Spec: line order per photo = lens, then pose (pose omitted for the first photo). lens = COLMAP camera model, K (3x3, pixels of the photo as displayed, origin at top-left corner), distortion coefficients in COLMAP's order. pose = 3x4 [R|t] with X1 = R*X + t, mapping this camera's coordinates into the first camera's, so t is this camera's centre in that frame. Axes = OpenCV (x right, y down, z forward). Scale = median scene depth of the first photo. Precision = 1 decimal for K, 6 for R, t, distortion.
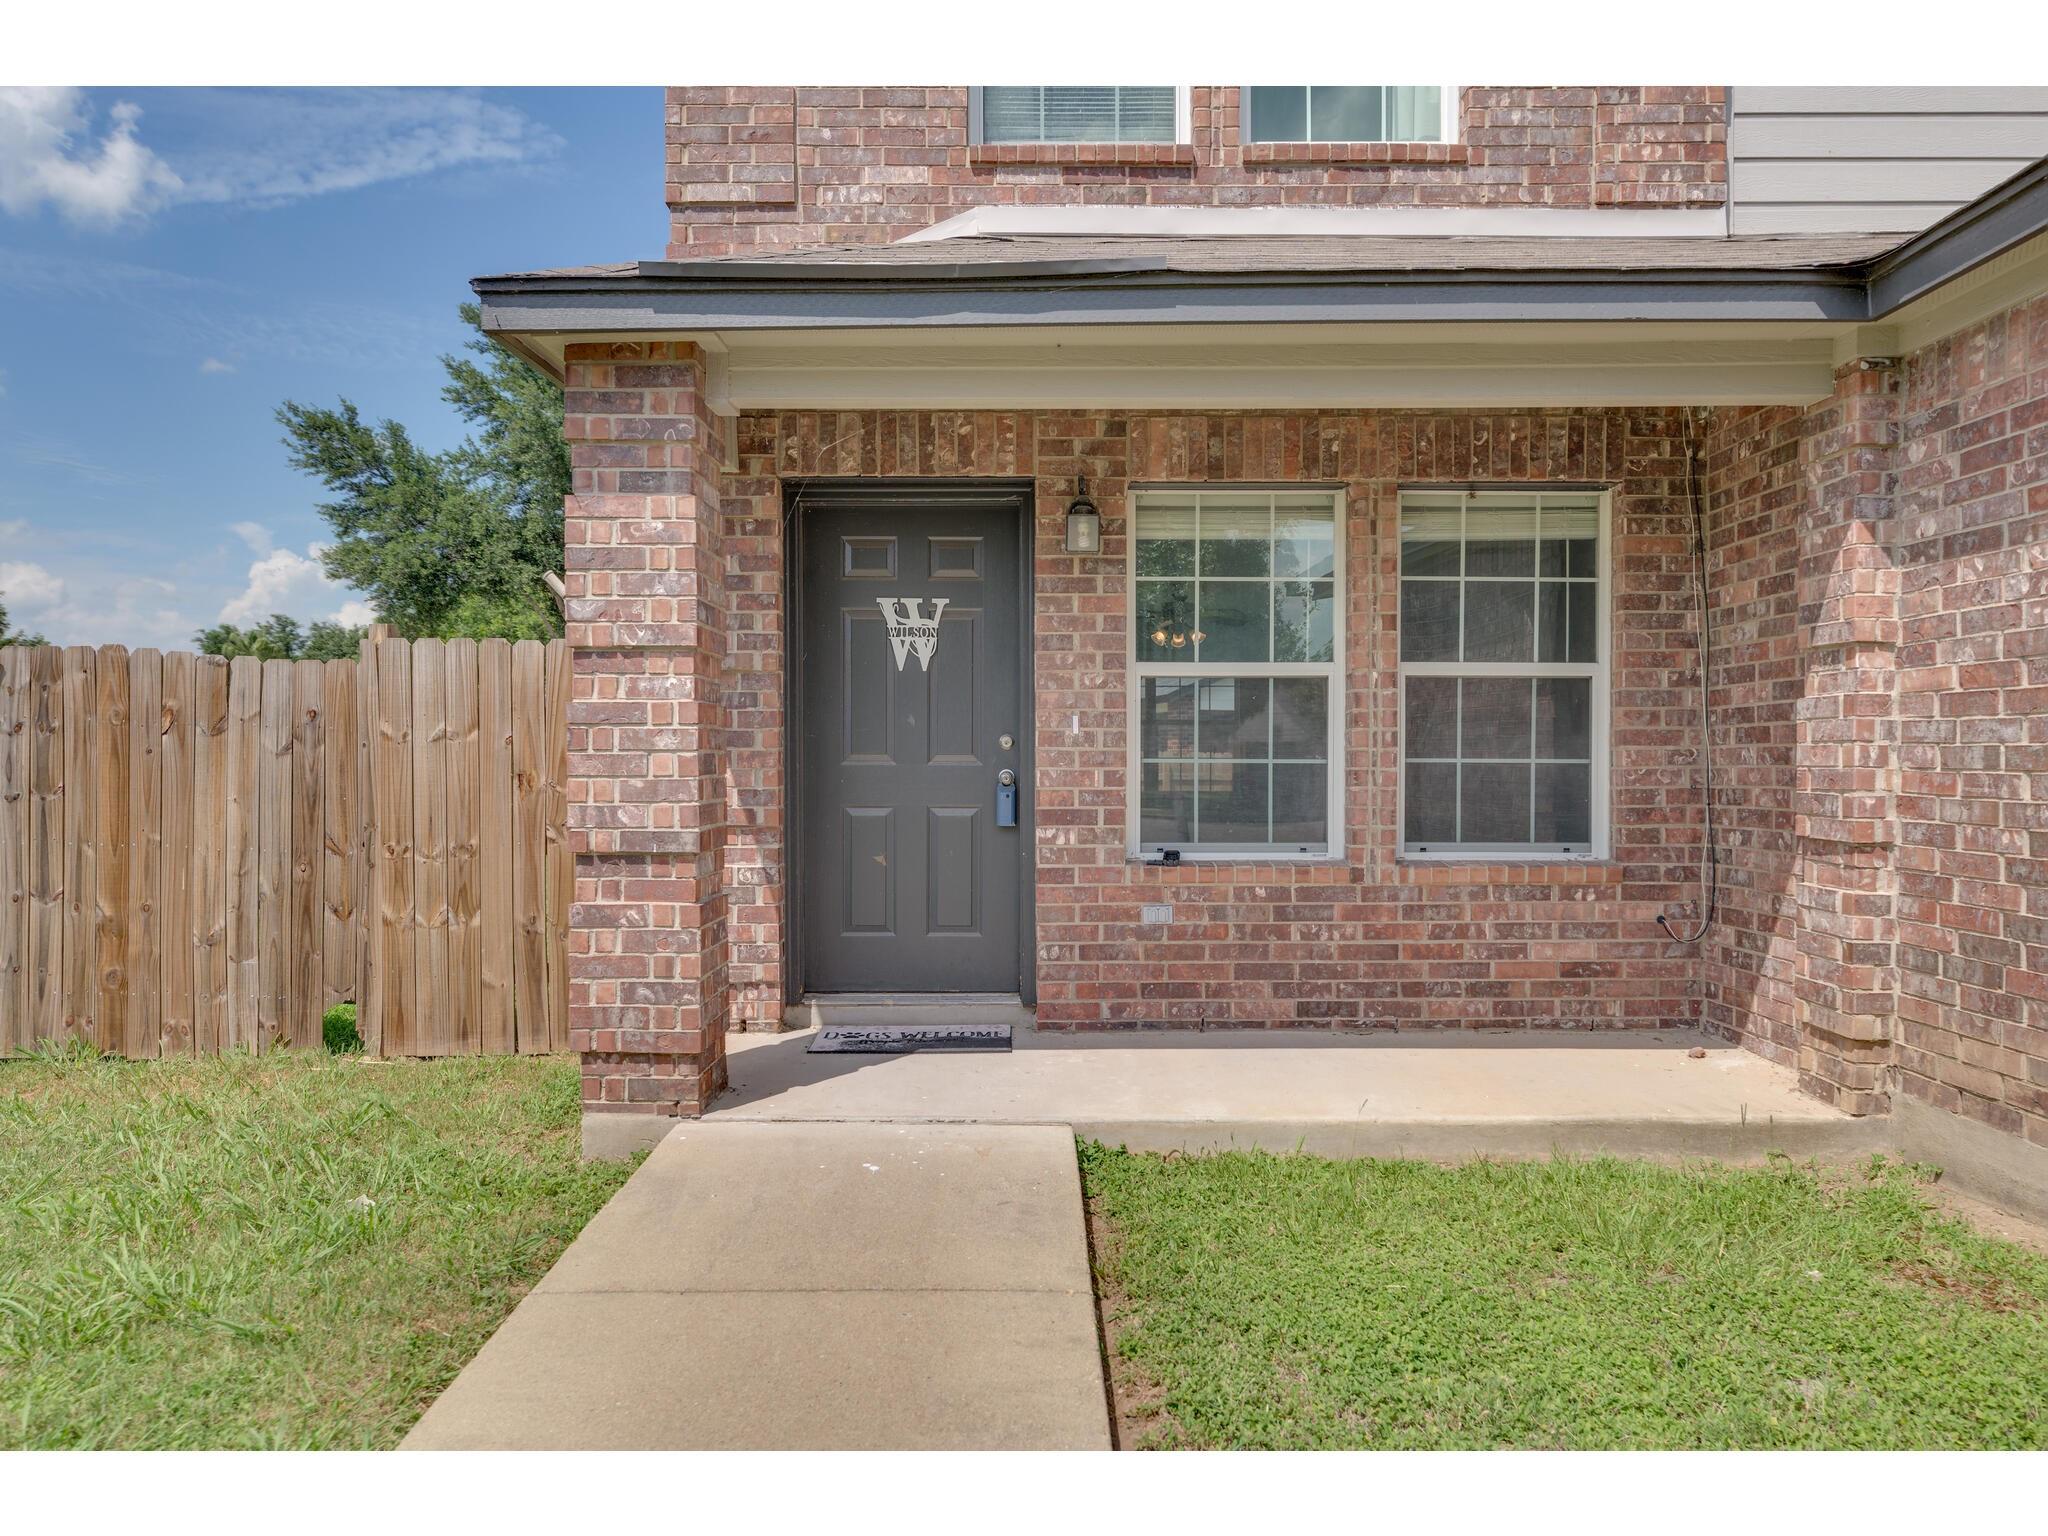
lens RADIAL K [[1370.4, 0, 1024.0], [0, 1370.4, 768.0], [0, 0, 1]] dist [-0.002320, -0.001088]
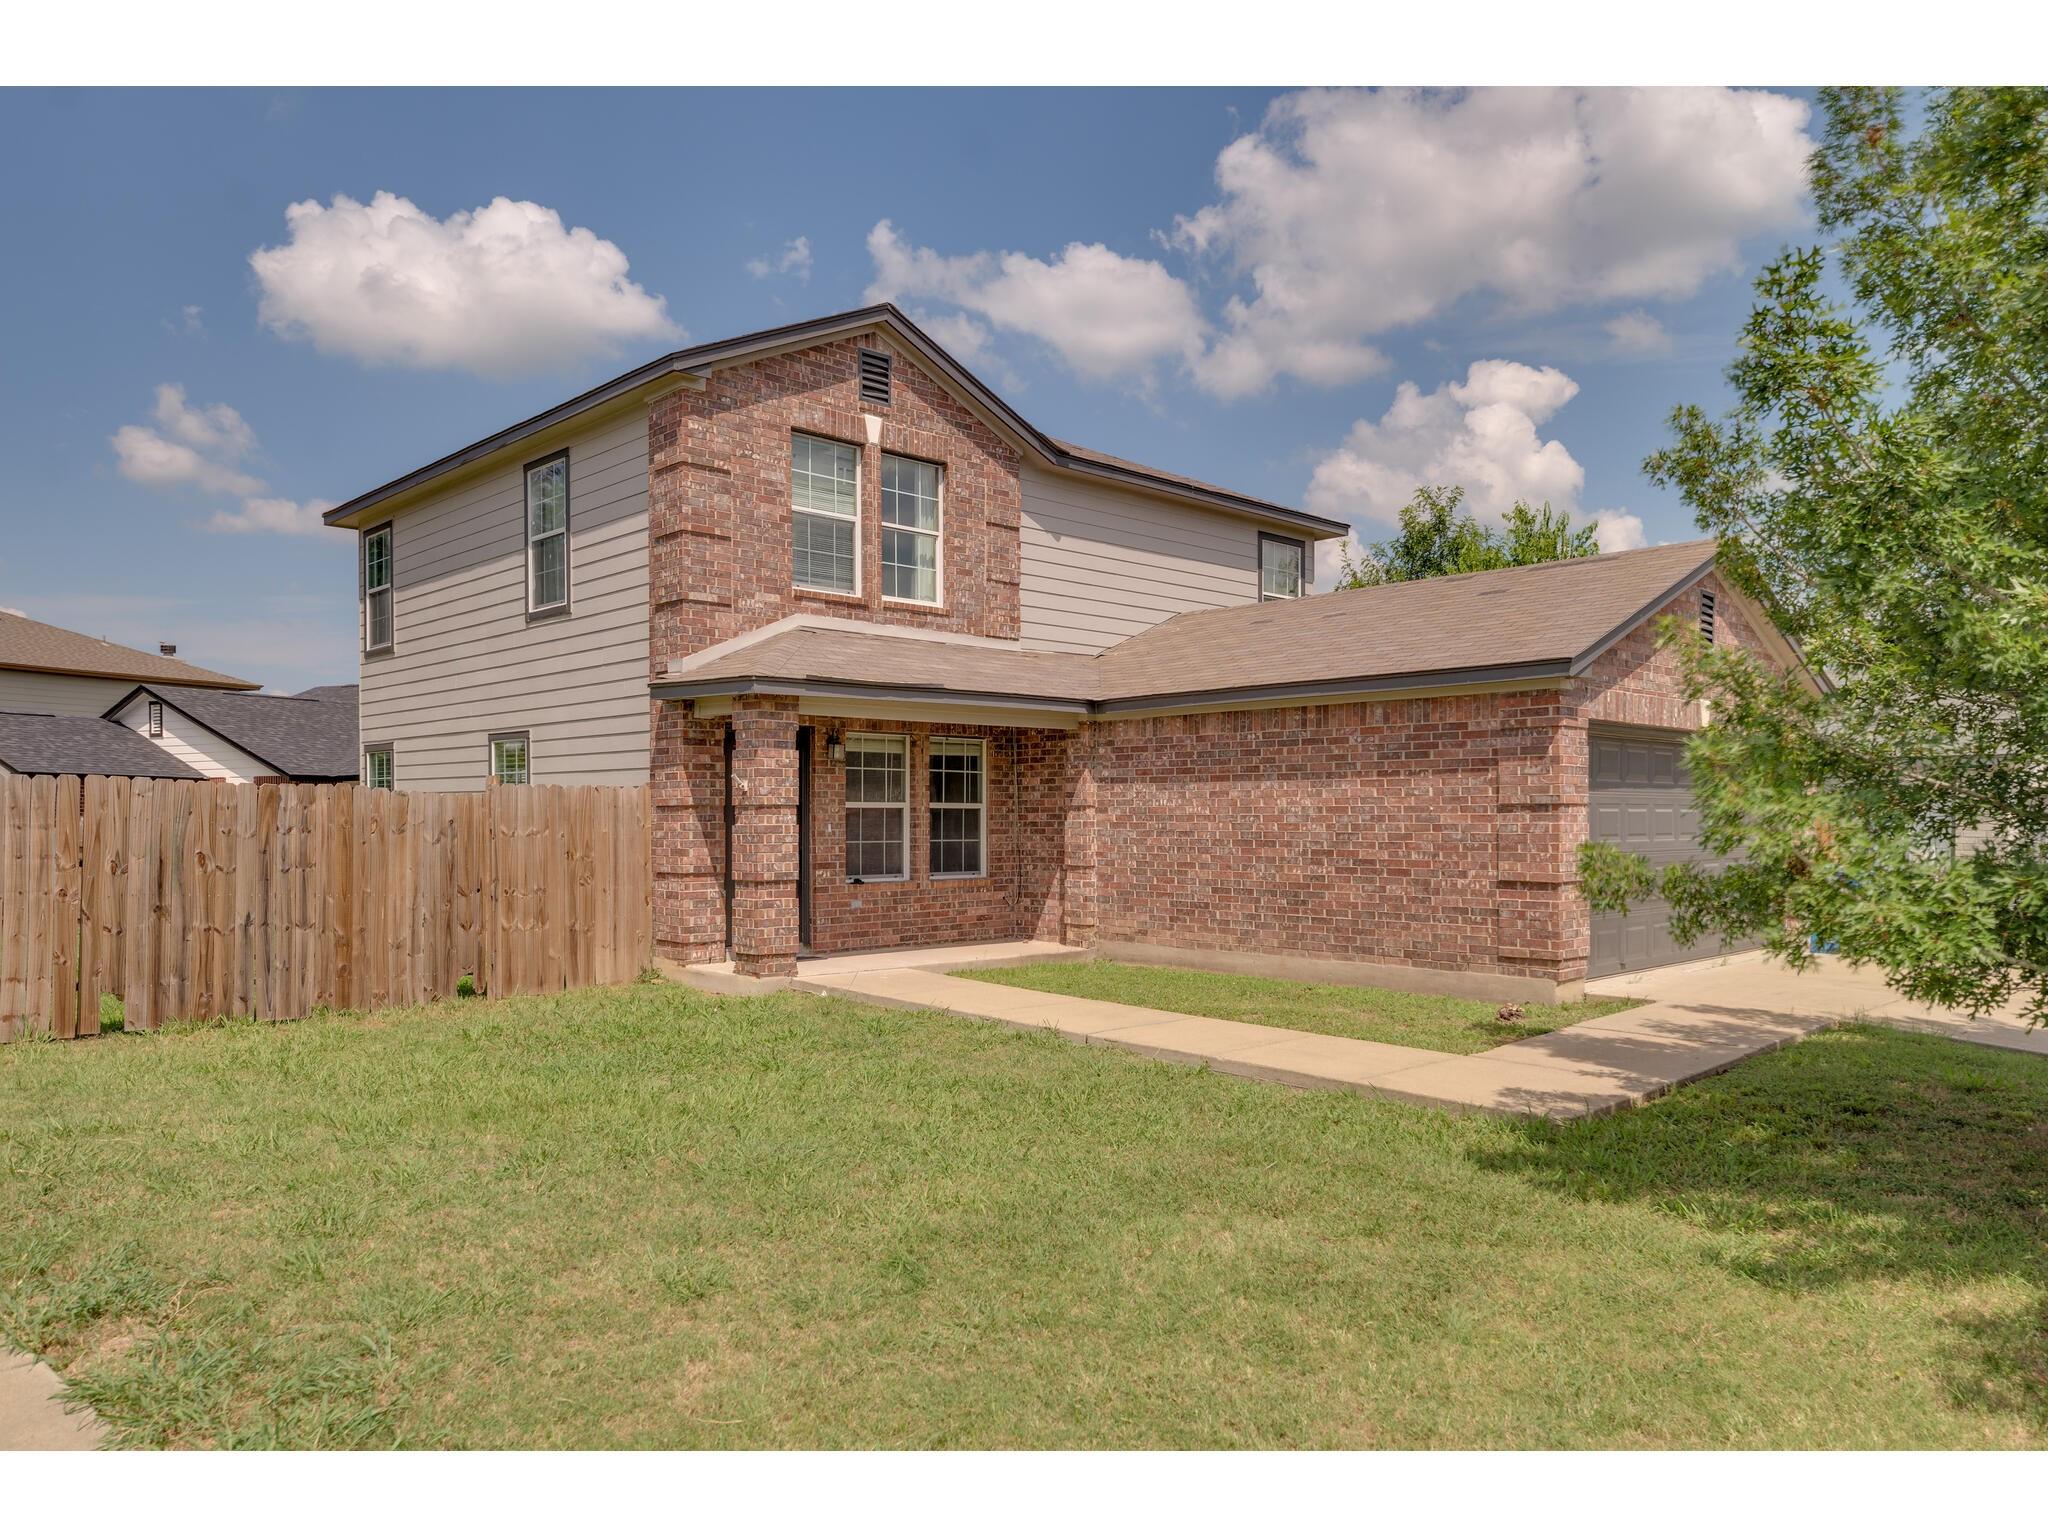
lens RADIAL K [[1370.4, 0, 1024.0], [0, 1370.4, 768.0], [0, 0, 1]] dist [-0.002320, -0.001088]
pose [[0.723345, 0.025140, 0.690029, -1.405727], [0.004265, 0.999155, -0.040873, -0.036945], [-0.690473, 0.032508, 0.722627, -1.017797]]
